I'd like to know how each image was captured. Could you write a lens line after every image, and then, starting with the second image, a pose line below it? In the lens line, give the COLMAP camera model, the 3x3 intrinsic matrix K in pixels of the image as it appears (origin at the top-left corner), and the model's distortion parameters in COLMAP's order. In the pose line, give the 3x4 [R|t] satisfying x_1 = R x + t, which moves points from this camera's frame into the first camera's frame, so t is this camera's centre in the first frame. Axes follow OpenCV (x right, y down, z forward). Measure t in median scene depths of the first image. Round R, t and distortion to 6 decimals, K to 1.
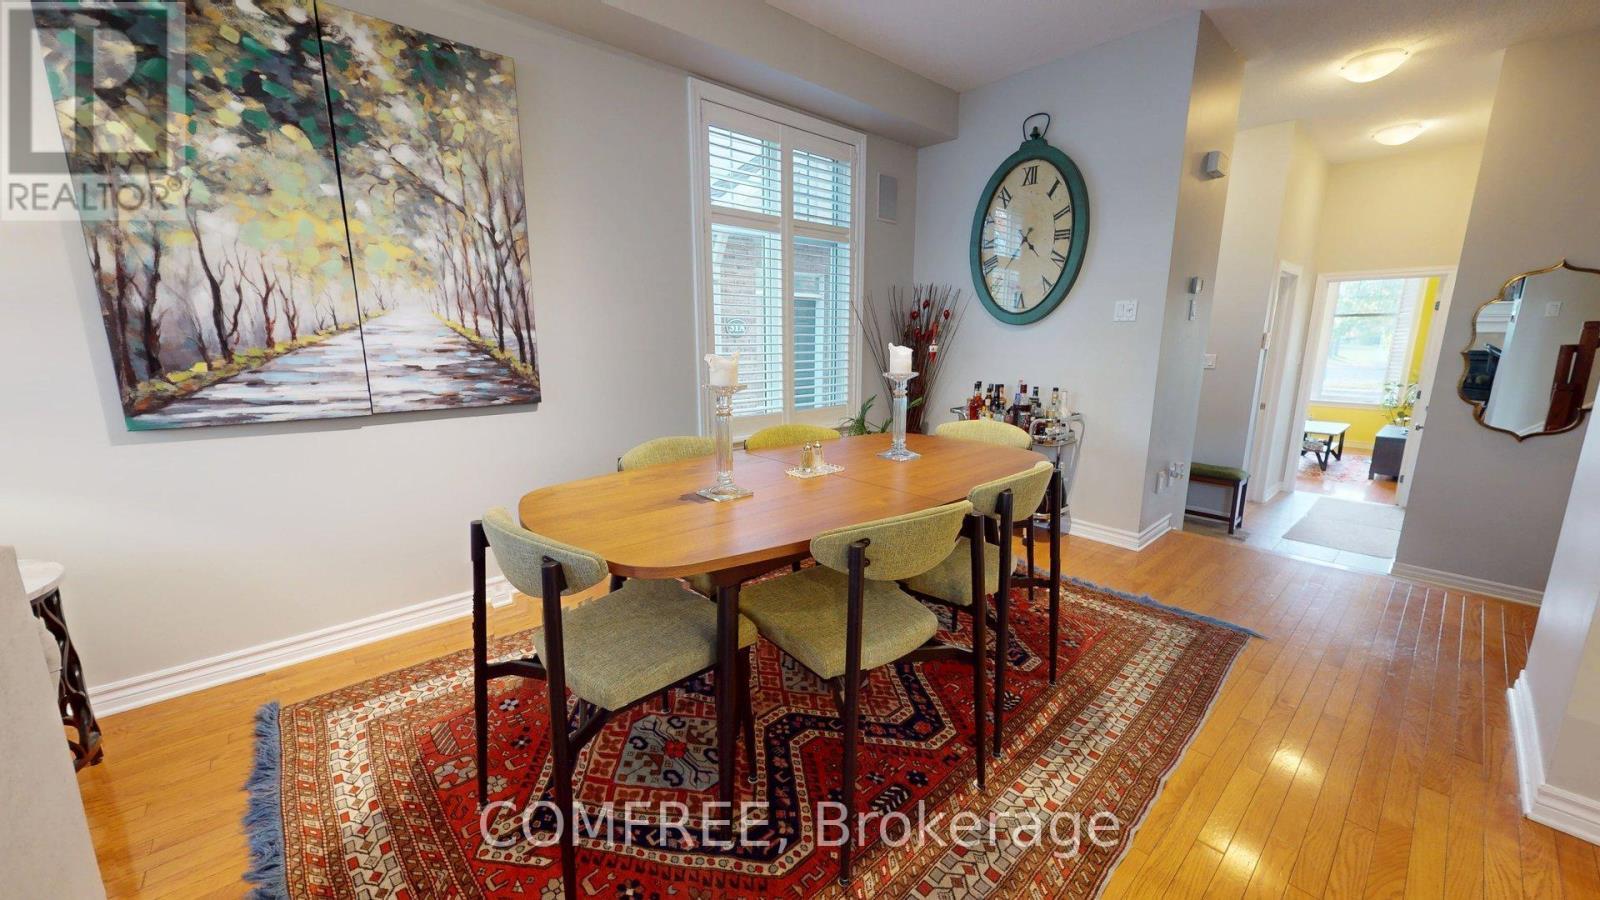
lens RADIAL K [[586.5, 0, 800.0], [0, 586.5, 450.0], [0, 0, 1]] dist [0.002025, 0.000042]
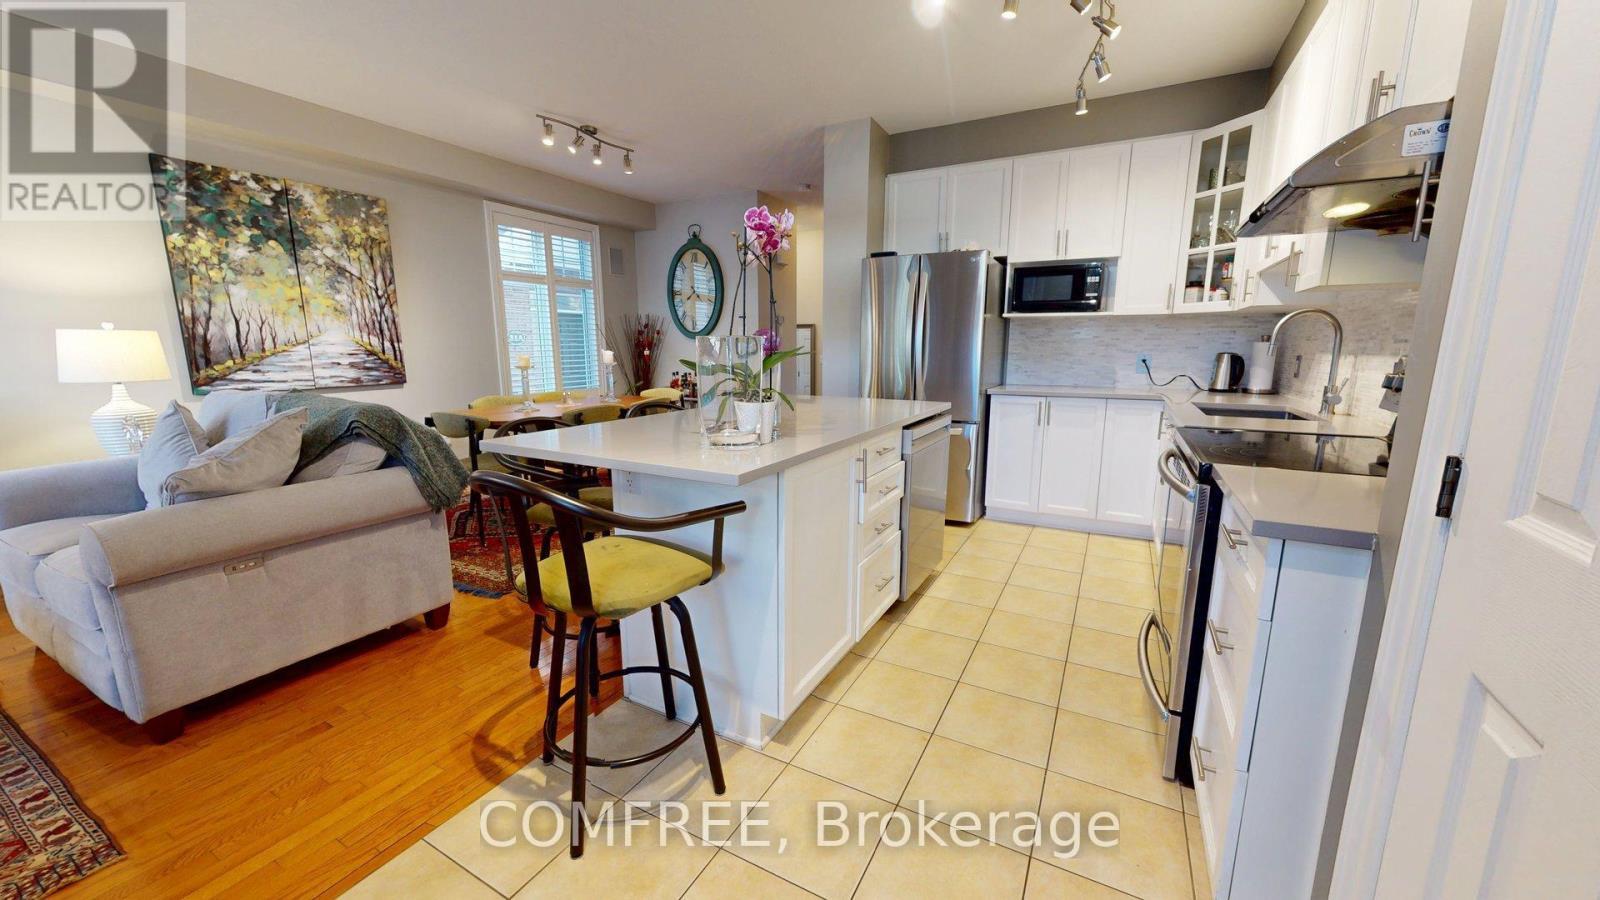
lens RADIAL K [[586.5, 0, 800.0], [0, 586.5, 450.0], [0, 0, 1]] dist [0.002025, 0.000042]
pose [[0.938038, -0.060778, 0.341162, 0.070584], [0.064063, 0.997944, 0.001639, 0.231352], [-0.340560, 0.020318, 0.940003, -1.280651]]
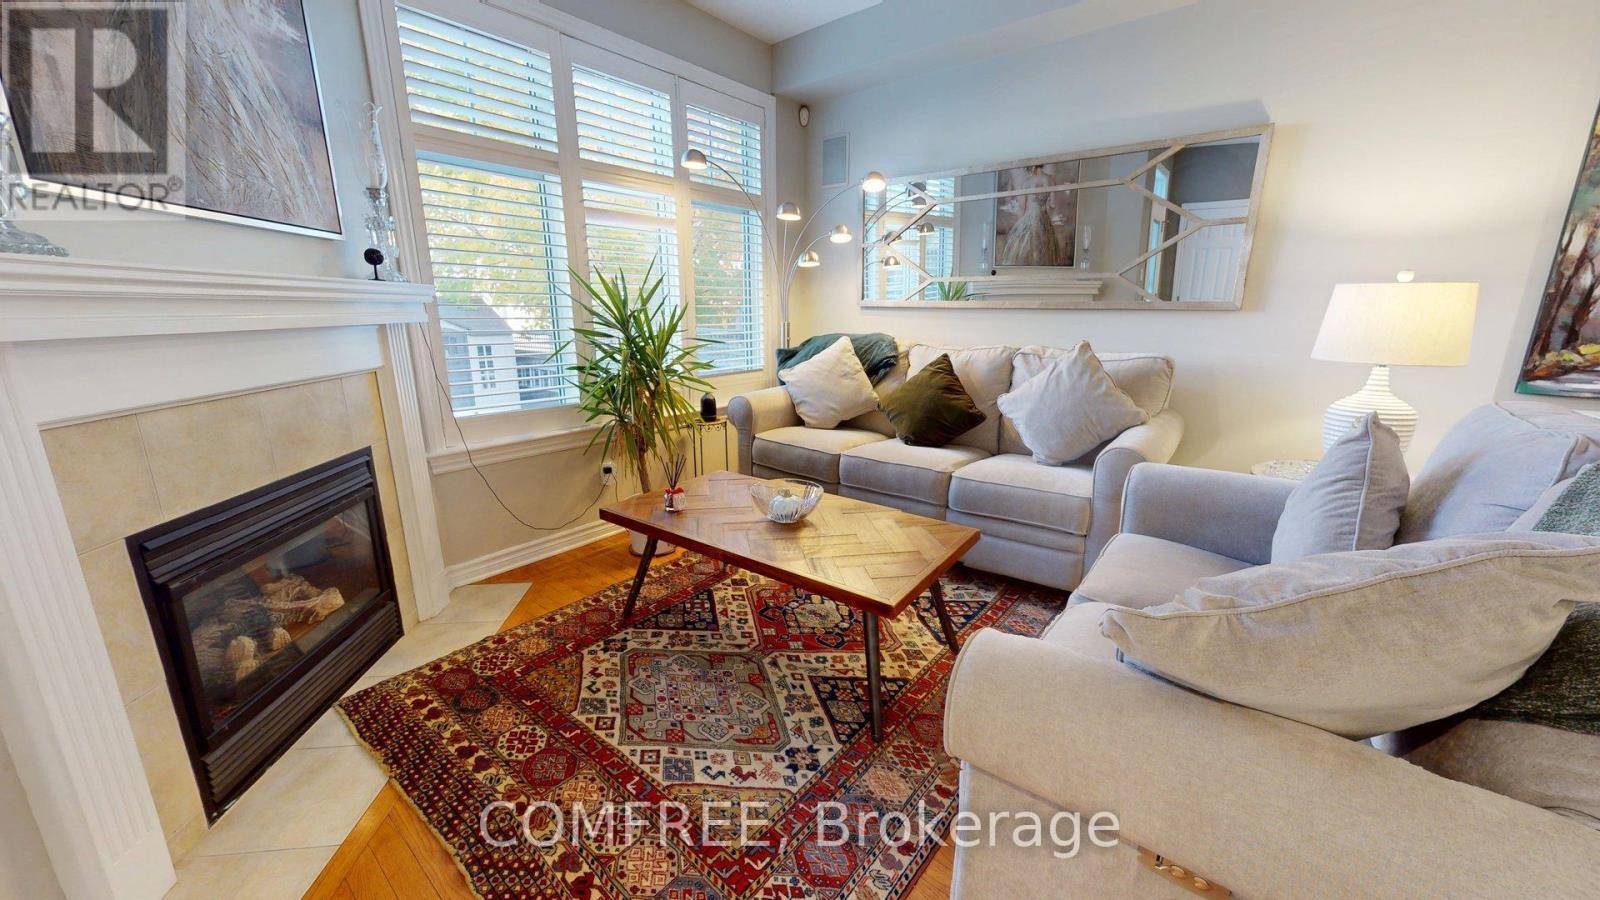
lens RADIAL K [[586.5, 0, 800.0], [0, 586.5, 450.0], [0, 0, 1]] dist [0.002025, 0.000042]
pose [[0.161878, 0.234968, -0.958429, -0.184721], [-0.187351, 0.960892, 0.203928, 0.087079], [0.968863, 0.146551, 0.199569, -0.492950]]
